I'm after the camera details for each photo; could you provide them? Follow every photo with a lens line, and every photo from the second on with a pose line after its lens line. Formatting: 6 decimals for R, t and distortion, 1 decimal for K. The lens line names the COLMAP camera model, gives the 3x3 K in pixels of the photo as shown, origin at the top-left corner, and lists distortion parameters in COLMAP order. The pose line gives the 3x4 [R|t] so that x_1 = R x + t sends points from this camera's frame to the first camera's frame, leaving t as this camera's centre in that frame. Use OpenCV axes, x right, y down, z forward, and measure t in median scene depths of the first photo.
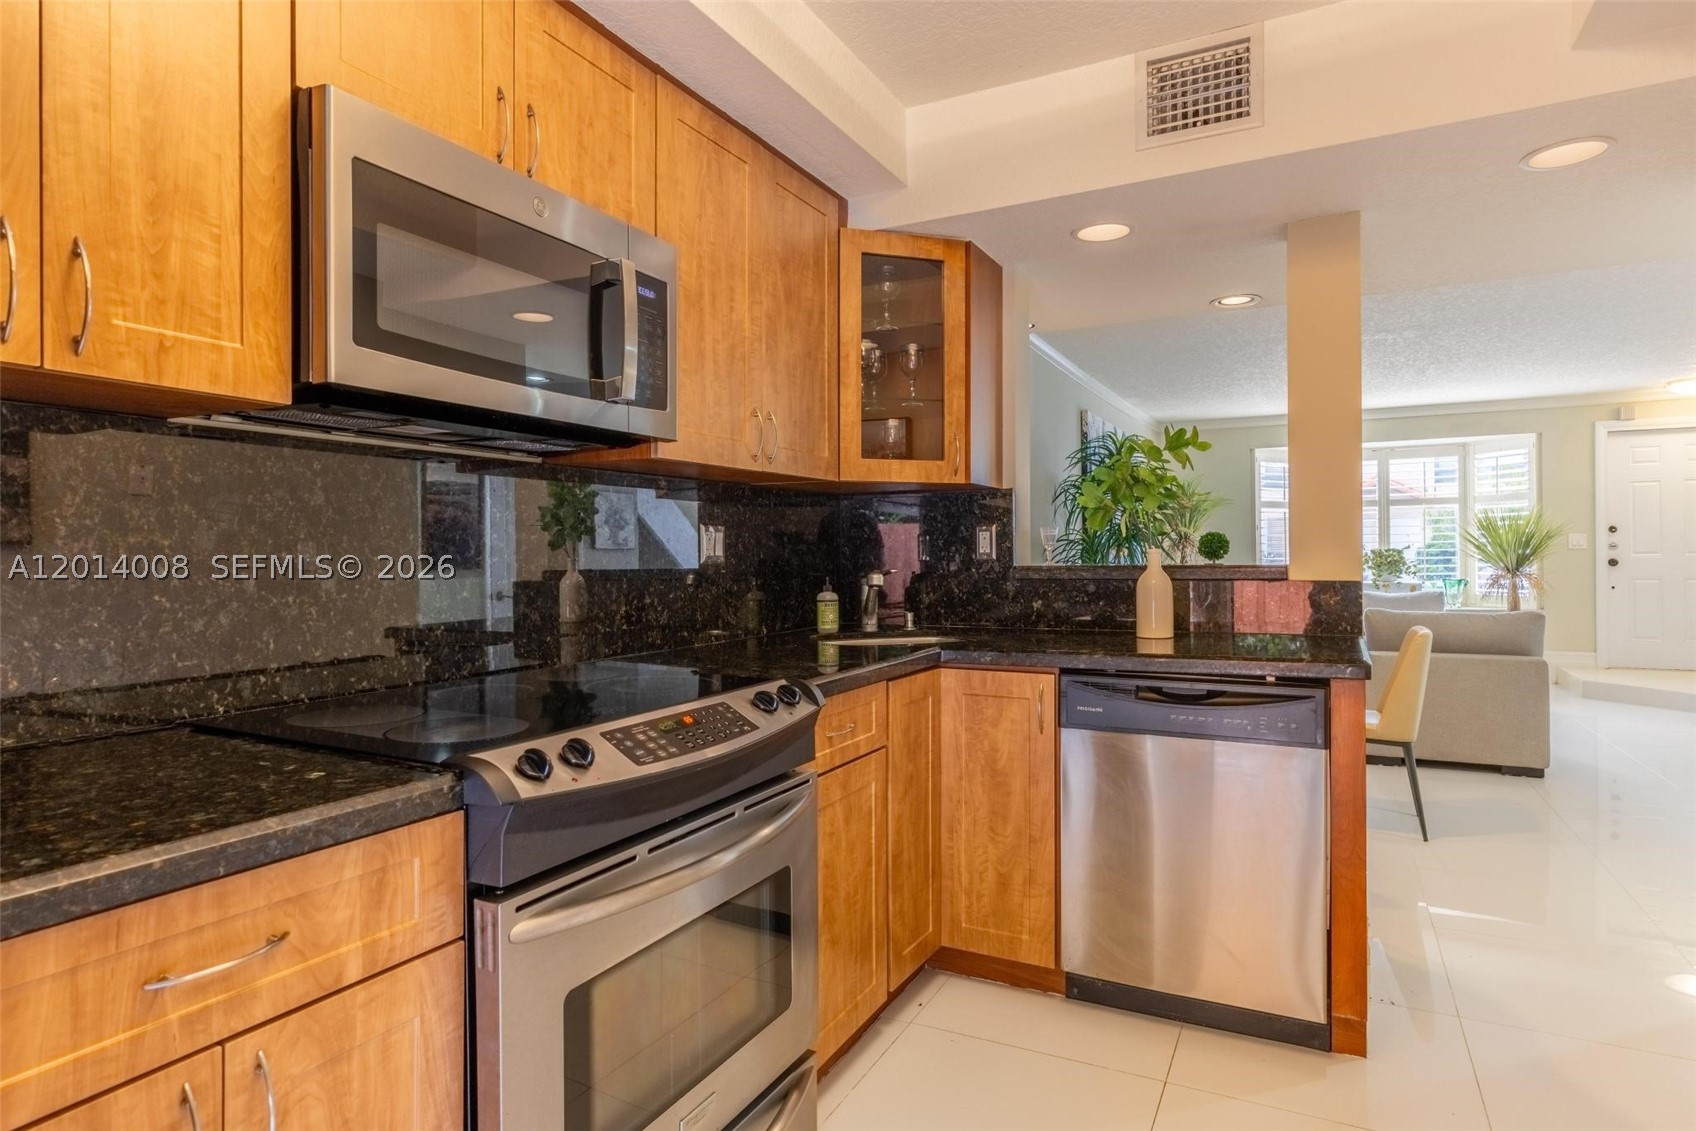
lens RADIAL K [[938.9, 0, 844.8], [0, 938.9, 550.2], [0, 0, 1]] dist [0.004148, -0.000544]
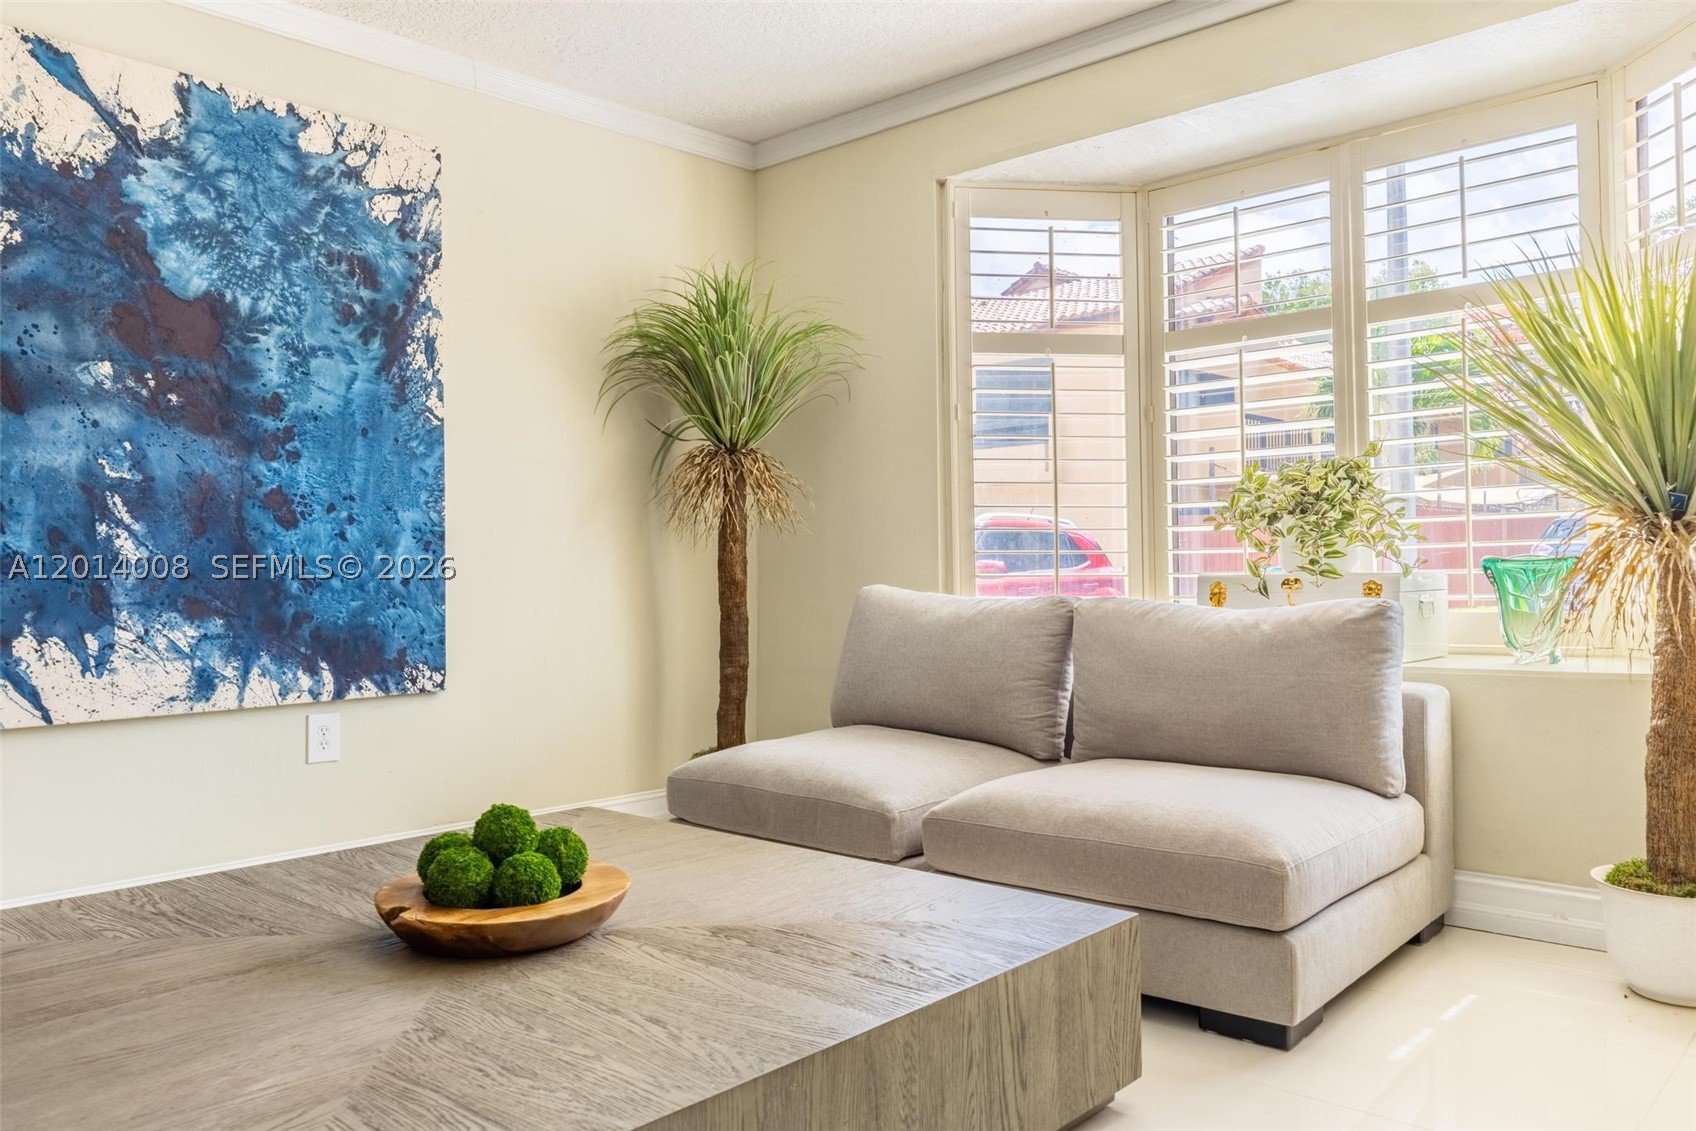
lens RADIAL K [[1278.4, 0, 837.2], [0, 1278.4, 561.7], [0, 0, 1]] dist [0.004551, 0.004668]
pose [[0.962638, -0.005922, -0.270726, 2.368935], [0.005310, 0.999981, -0.002994, 0.133402], [0.270739, 0.001445, 0.962652, 2.516248]]
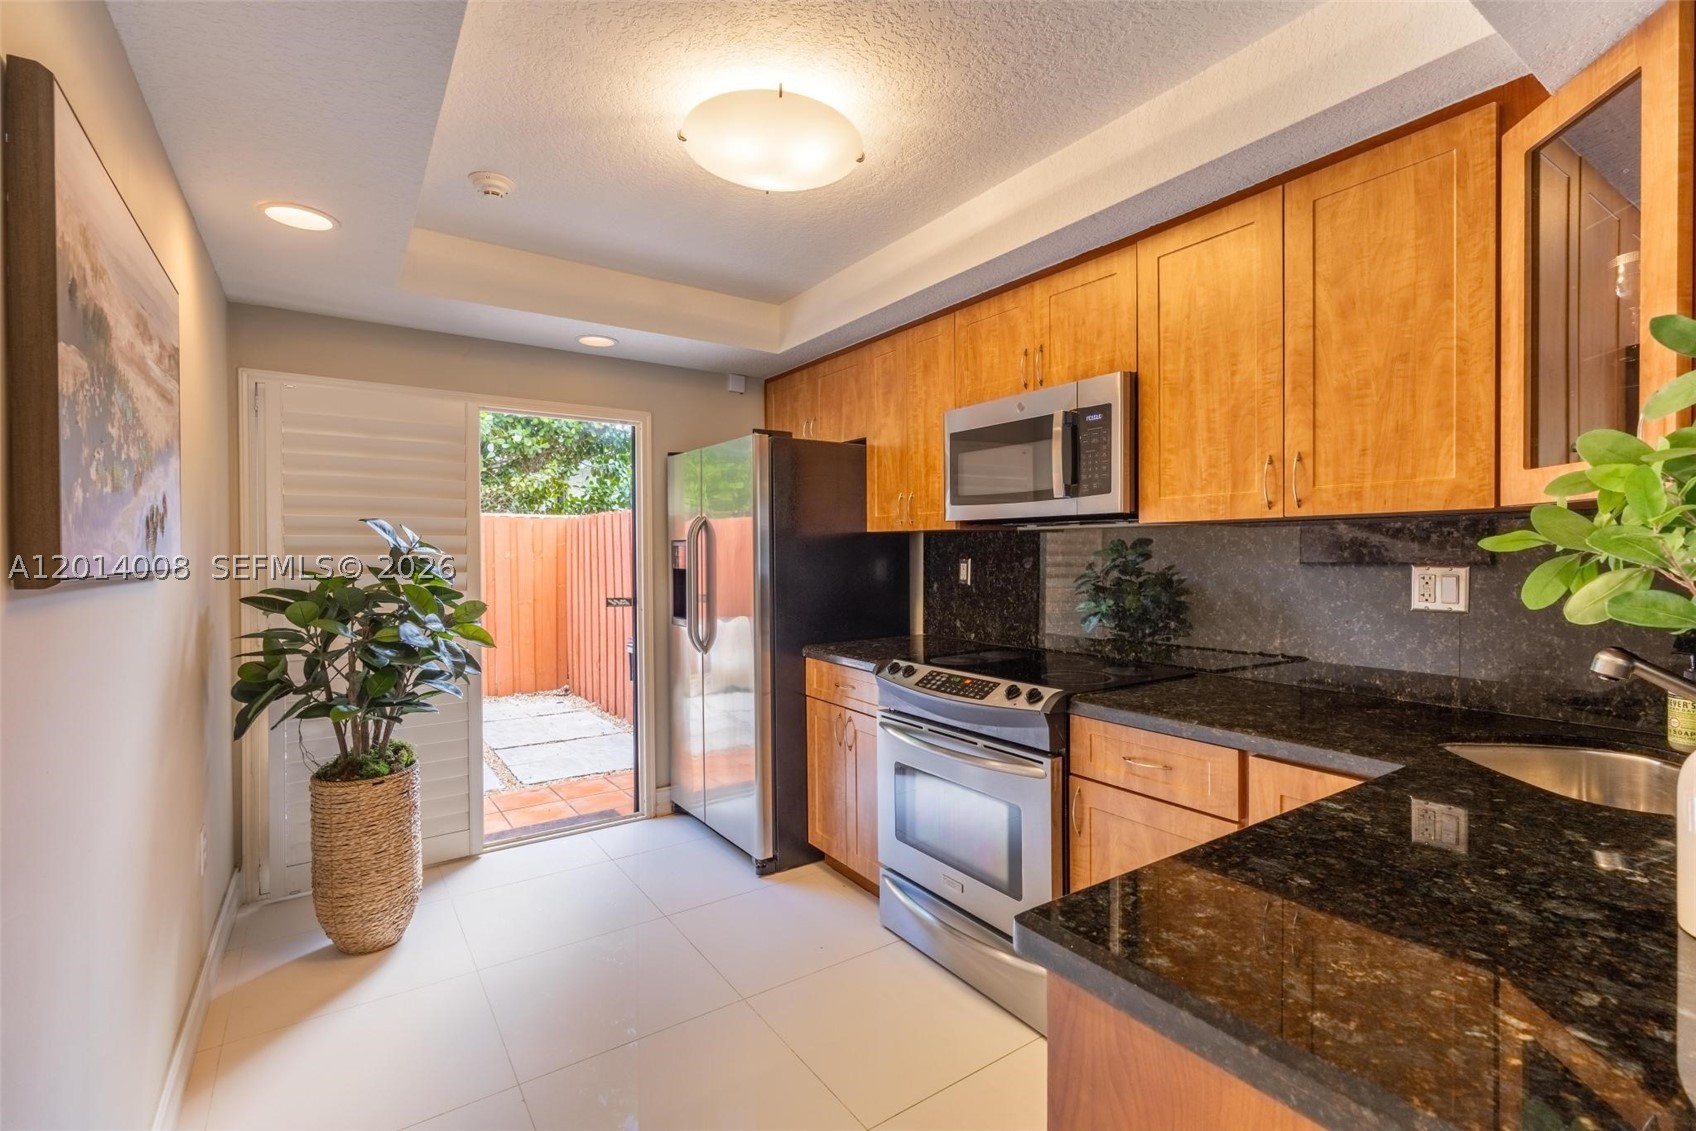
lens RADIAL K [[759.6, 0, 840.4], [0, 759.6, 561.7], [0, 0, 1]] dist [0.008662, 0.001854]
pose [[-0.480516, 0.022870, -0.876688, 0.959760], [0.011066, 0.999738, 0.020015, -0.066394], [0.876916, -0.000084, -0.480643, 1.118815]]
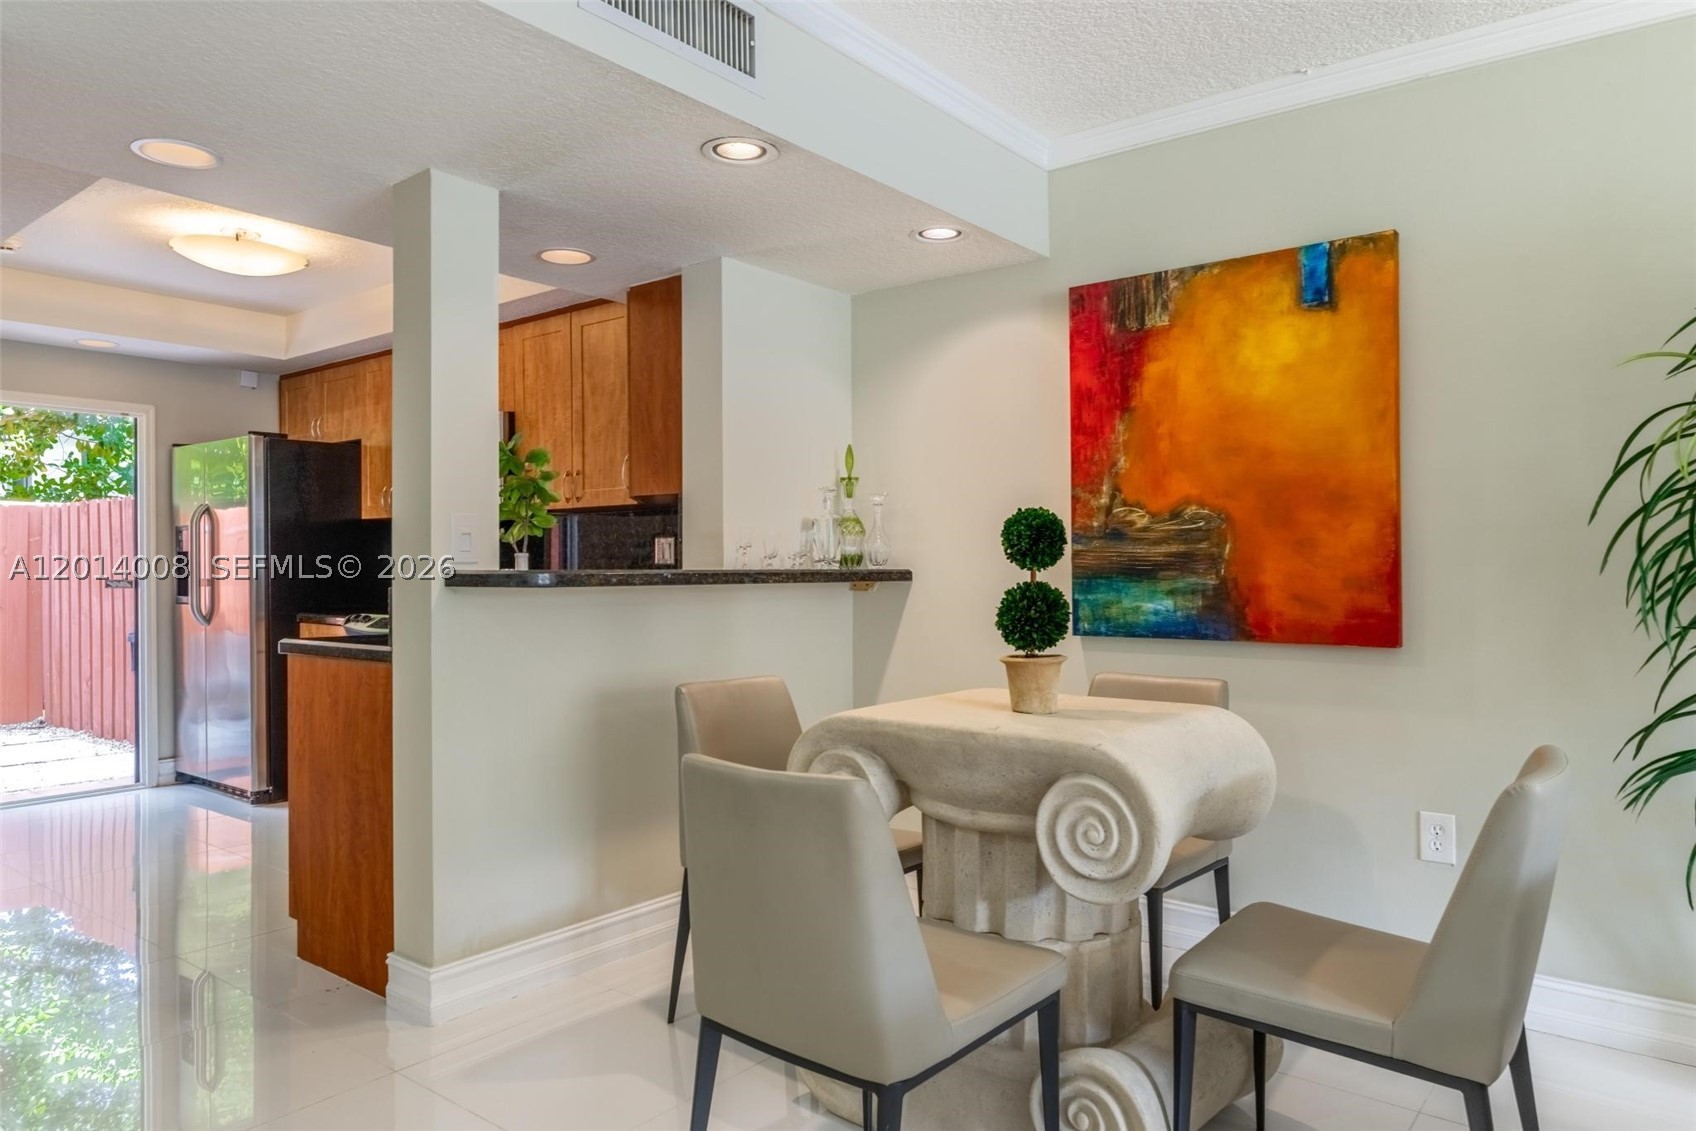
lens RADIAL K [[1085.5, 0, 846.1], [0, 1085.5, 567.7], [0, 0, 1]] dist [-0.015596, 0.015424]
pose [[-0.191010, 0.011684, -0.981518, 1.956590], [0.007827, 0.999915, 0.010380, 0.007359], [0.981557, -0.005700, -0.191086, 2.109984]]
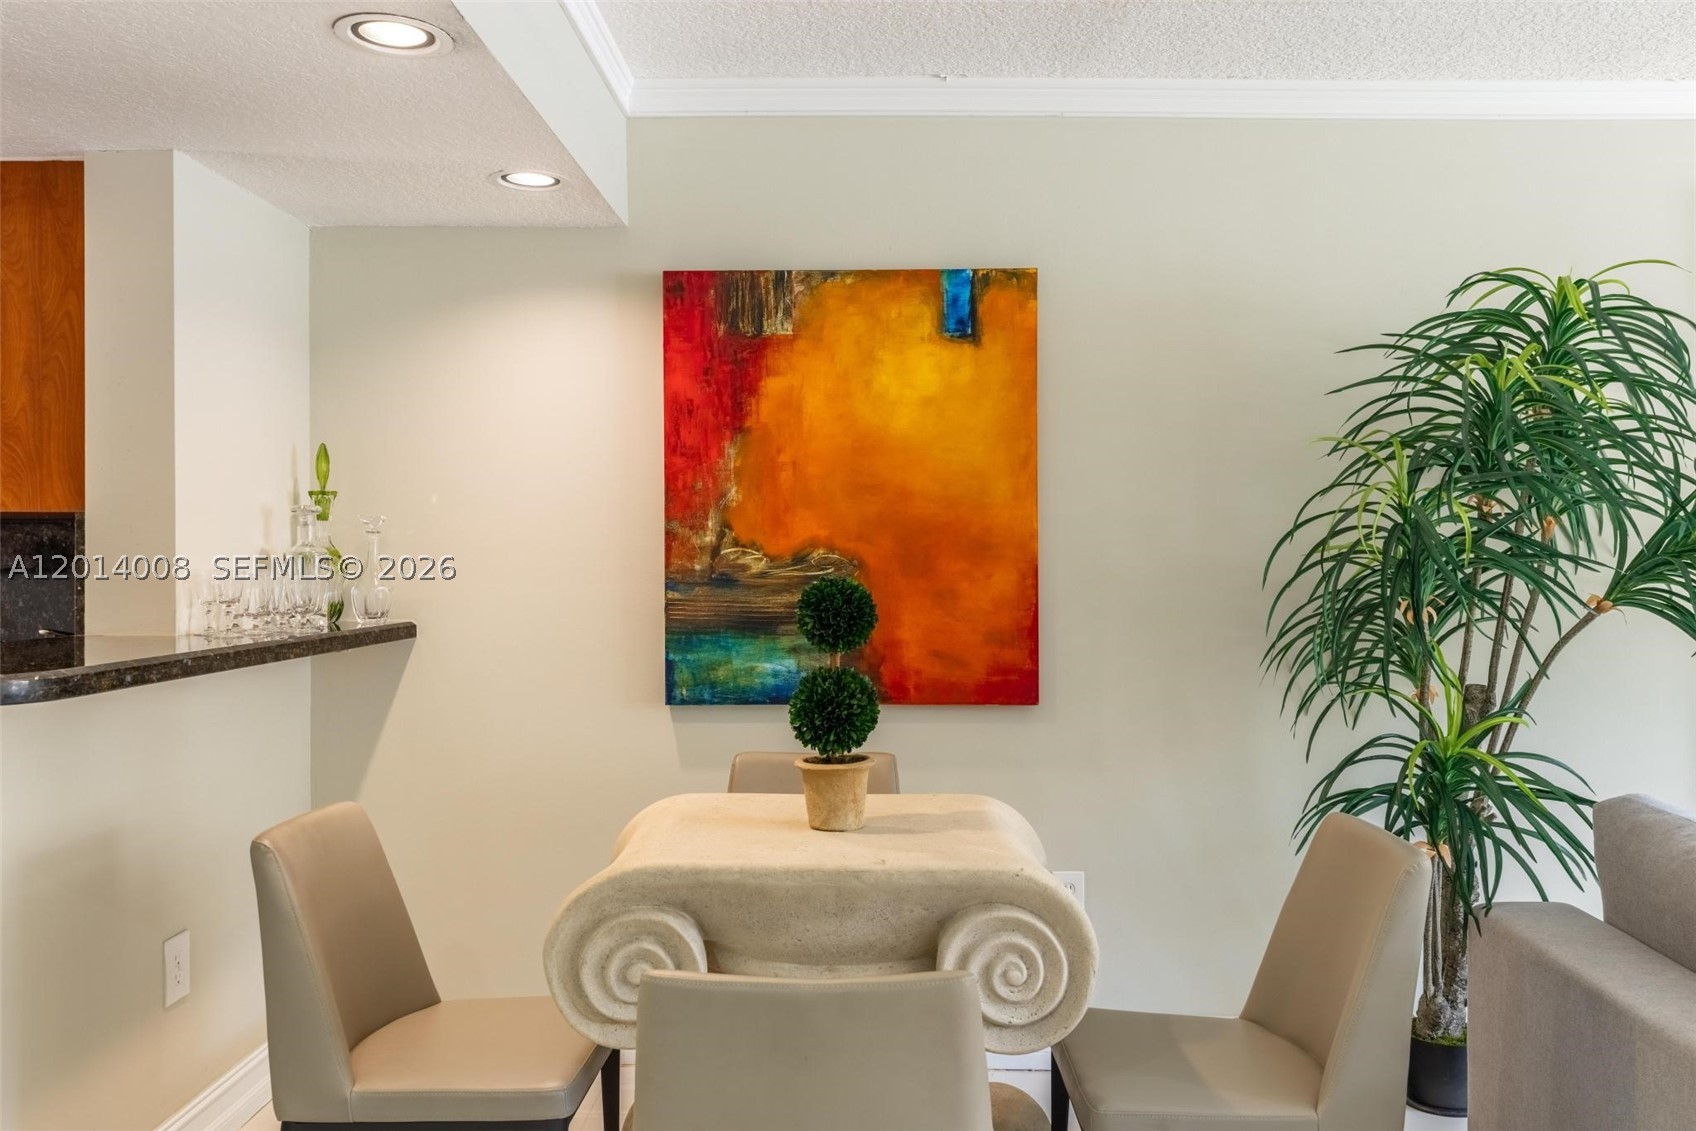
lens RADIAL K [[1372.8, 0, 846.2], [0, 1372.8, 544.1], [0, 0, 1]] dist [0.014585, -0.013024]
pose [[0.445625, 0.006064, -0.895199, 1.866107], [-0.001052, 0.999980, 0.006250, -0.076835], [0.895219, -0.001844, 0.445622, 1.583671]]
